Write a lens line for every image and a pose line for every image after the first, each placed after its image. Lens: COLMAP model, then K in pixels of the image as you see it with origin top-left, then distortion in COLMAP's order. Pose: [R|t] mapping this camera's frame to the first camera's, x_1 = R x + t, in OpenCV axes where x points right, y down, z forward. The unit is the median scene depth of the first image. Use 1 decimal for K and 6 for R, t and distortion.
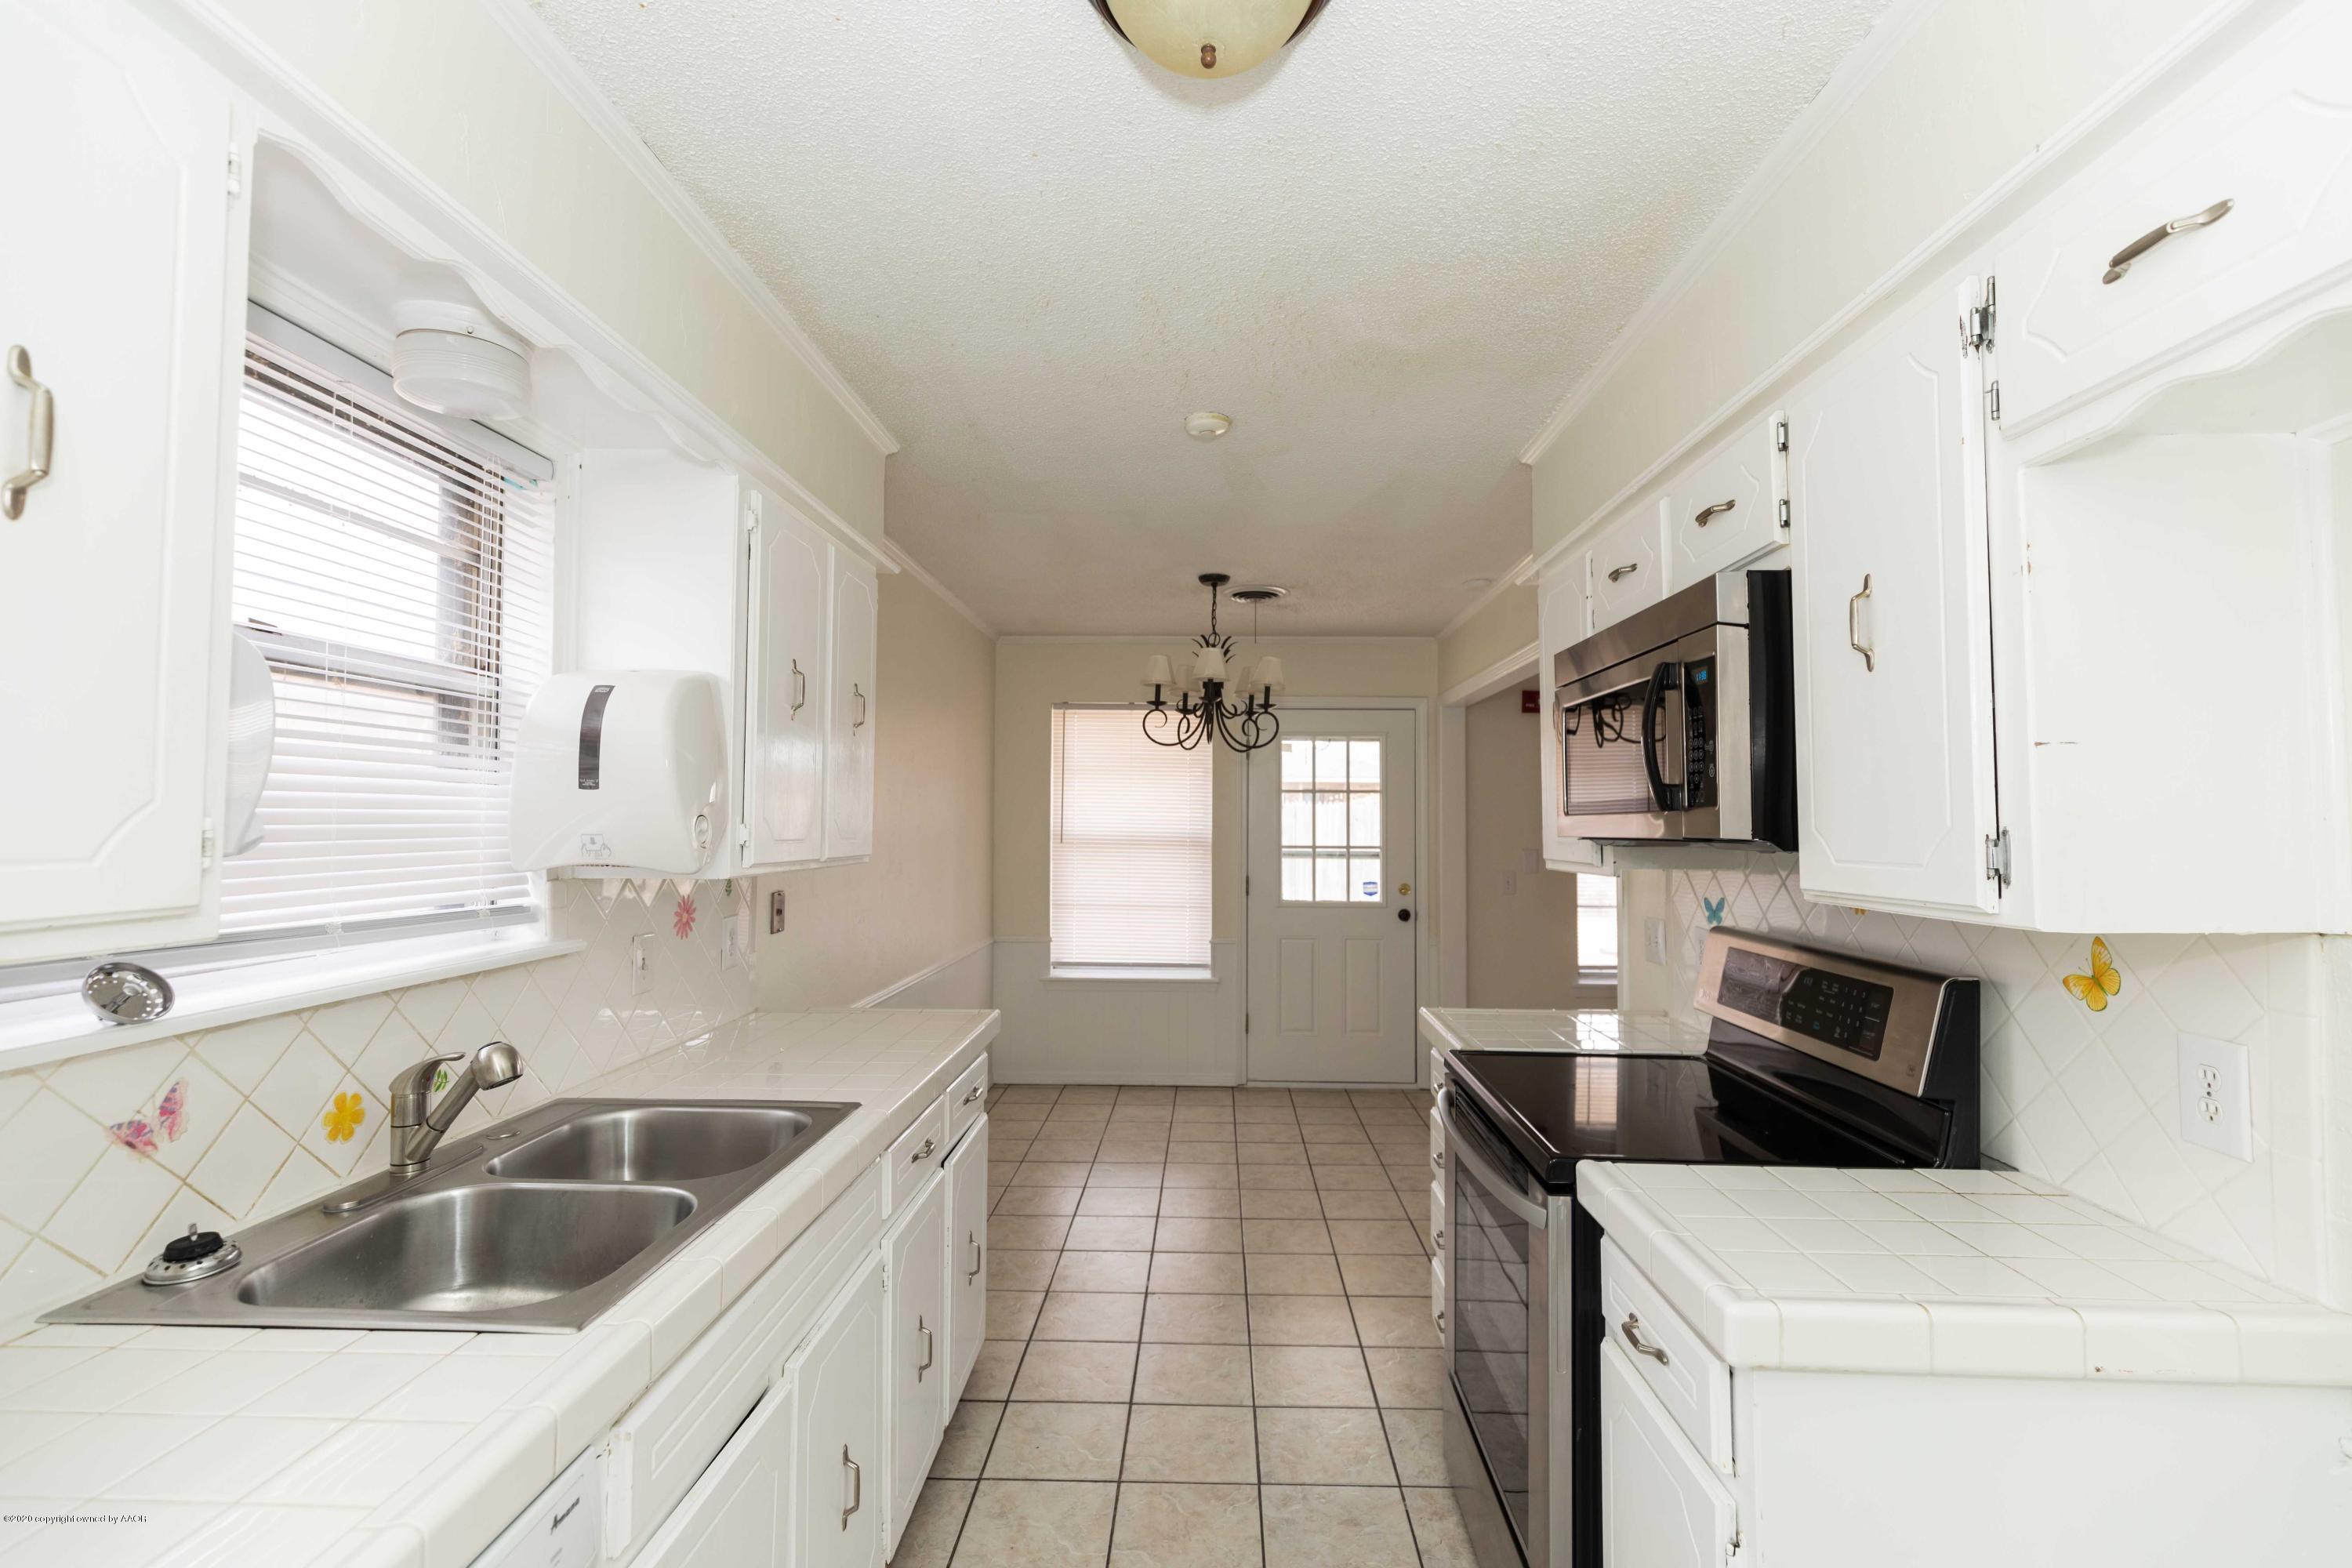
lens RADIAL K [[1022.7, 0, 1178.5], [0, 1022.7, 783.2], [0, 0, 1]] dist [-0.001242, -0.000512]
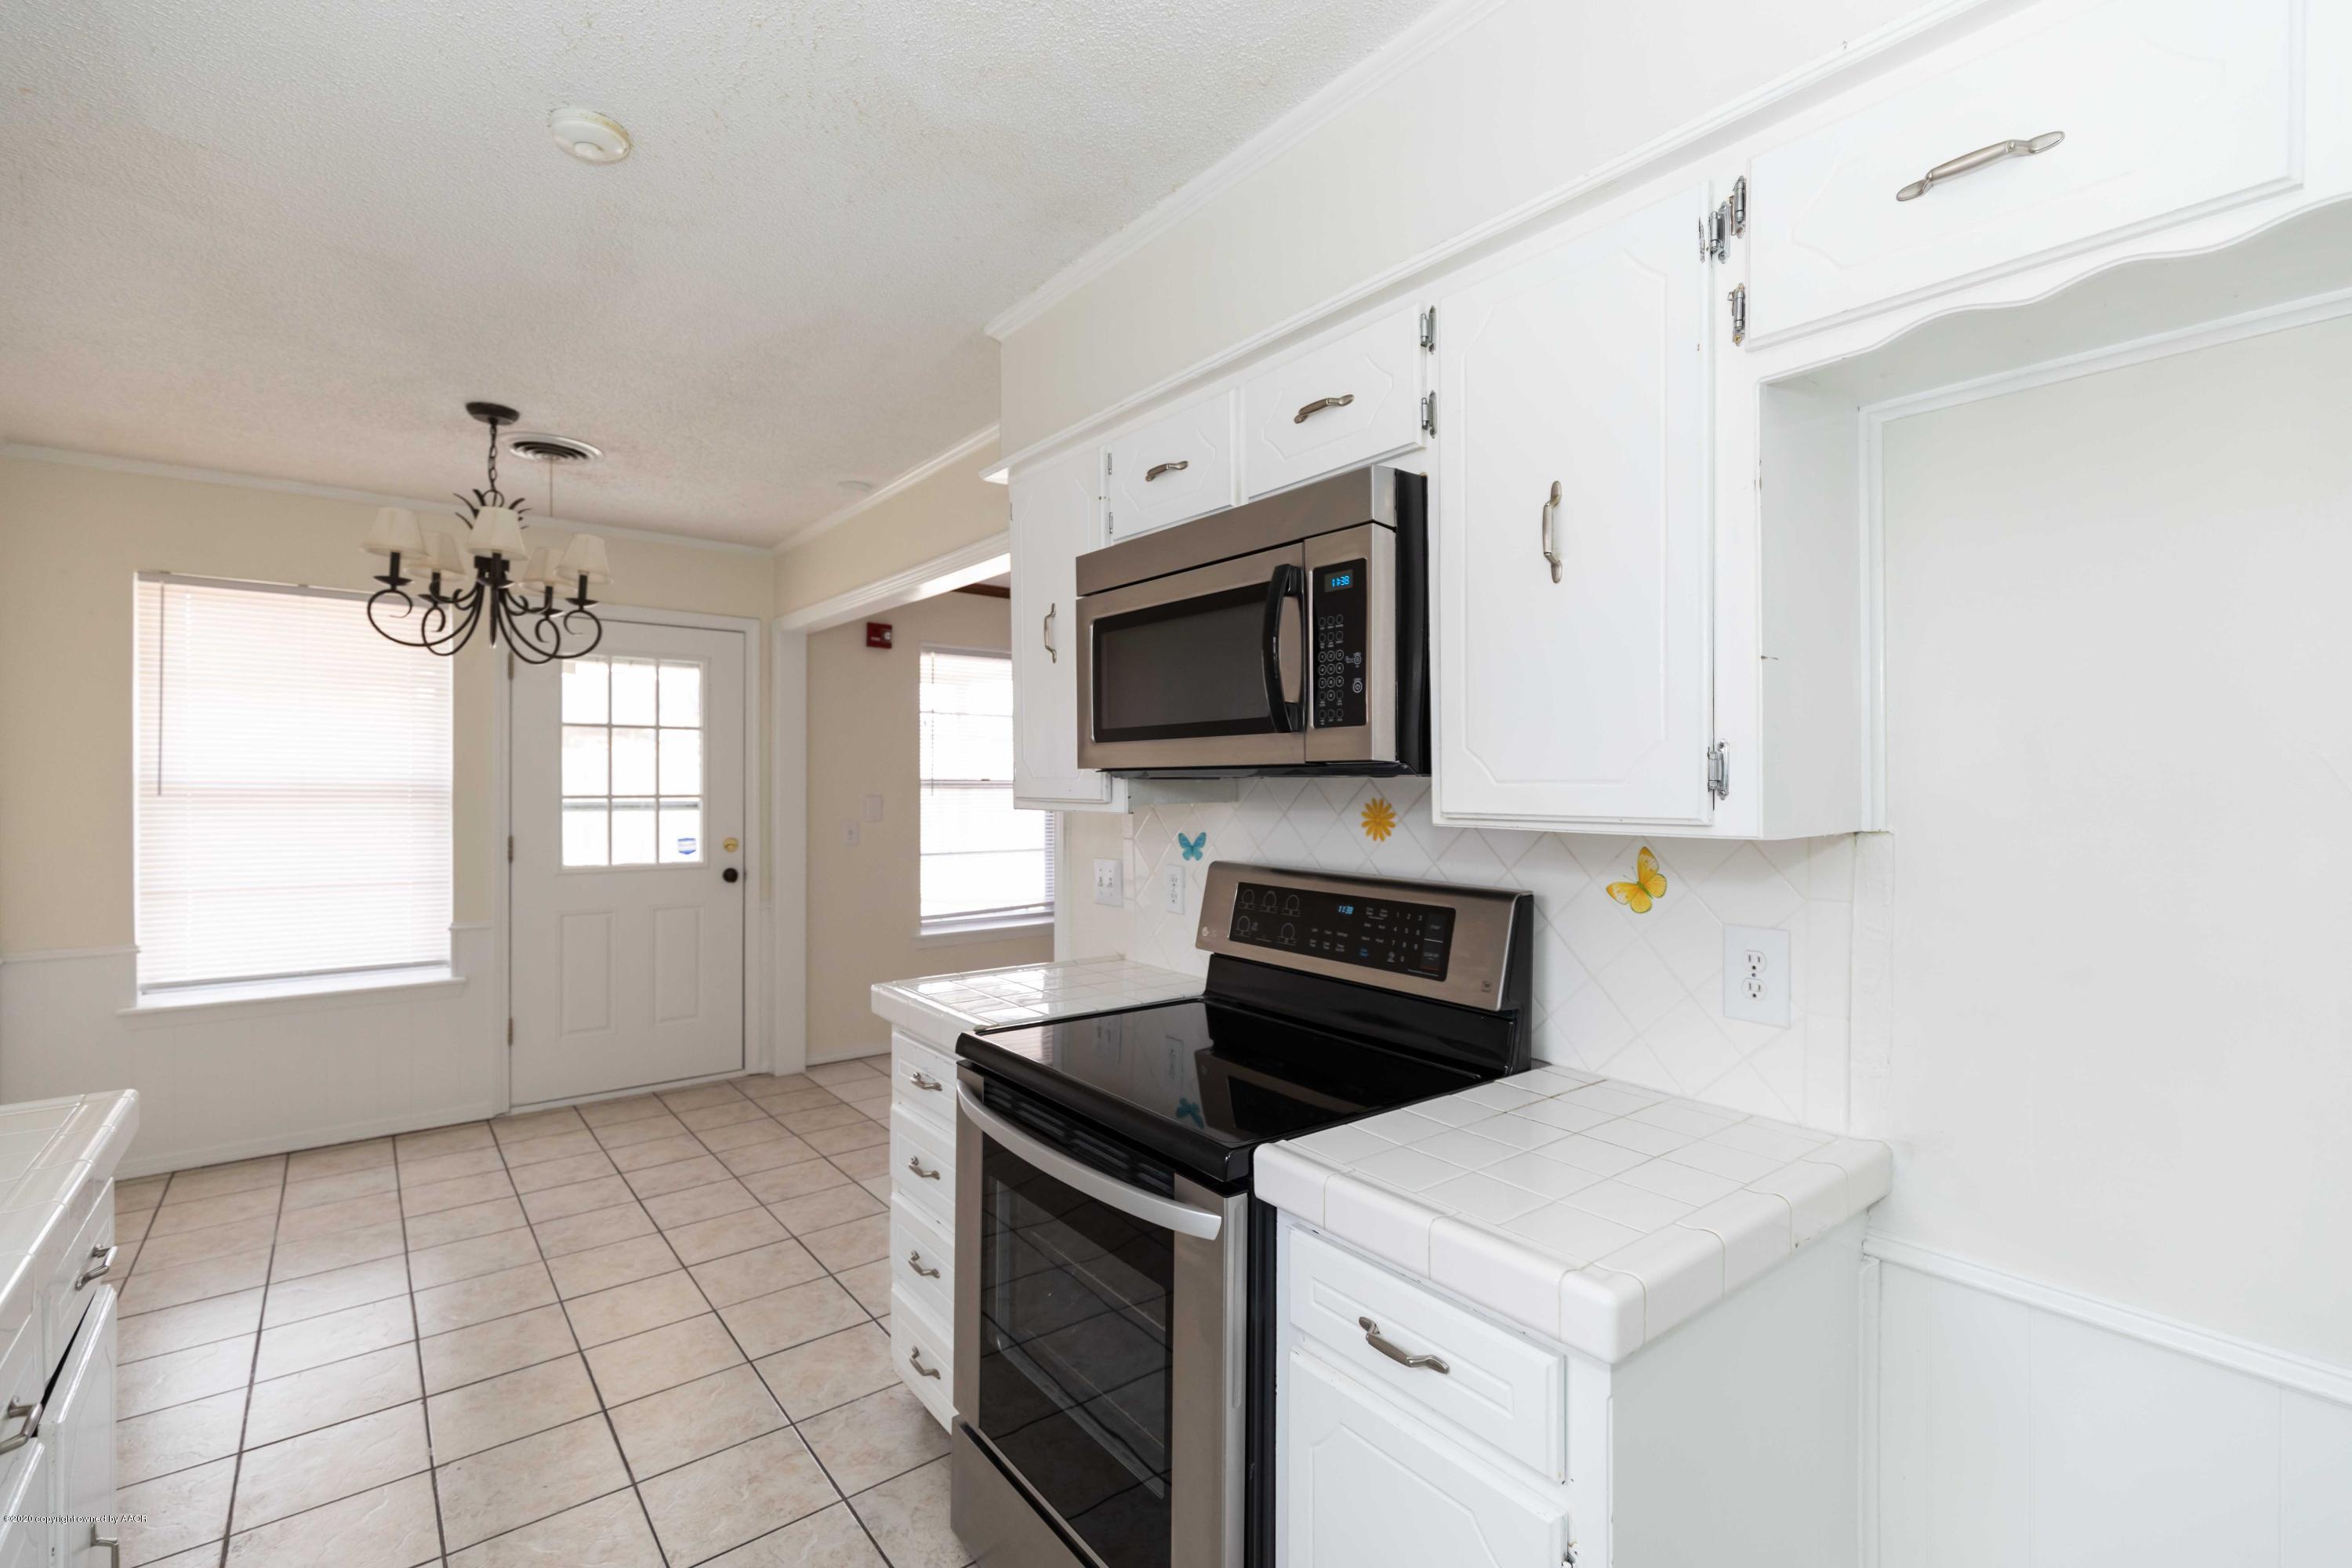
lens RADIAL K [[1038.4, 0, 1181.4], [0, 1038.4, 783.0], [0, 0, 1]] dist [0.004048, -0.000129]
pose [[0.761704, -0.004139, 0.647912, -0.069534], [-0.025409, 0.999020, 0.036254, 0.015981], [-0.647427, -0.044077, 0.760852, 0.143710]]
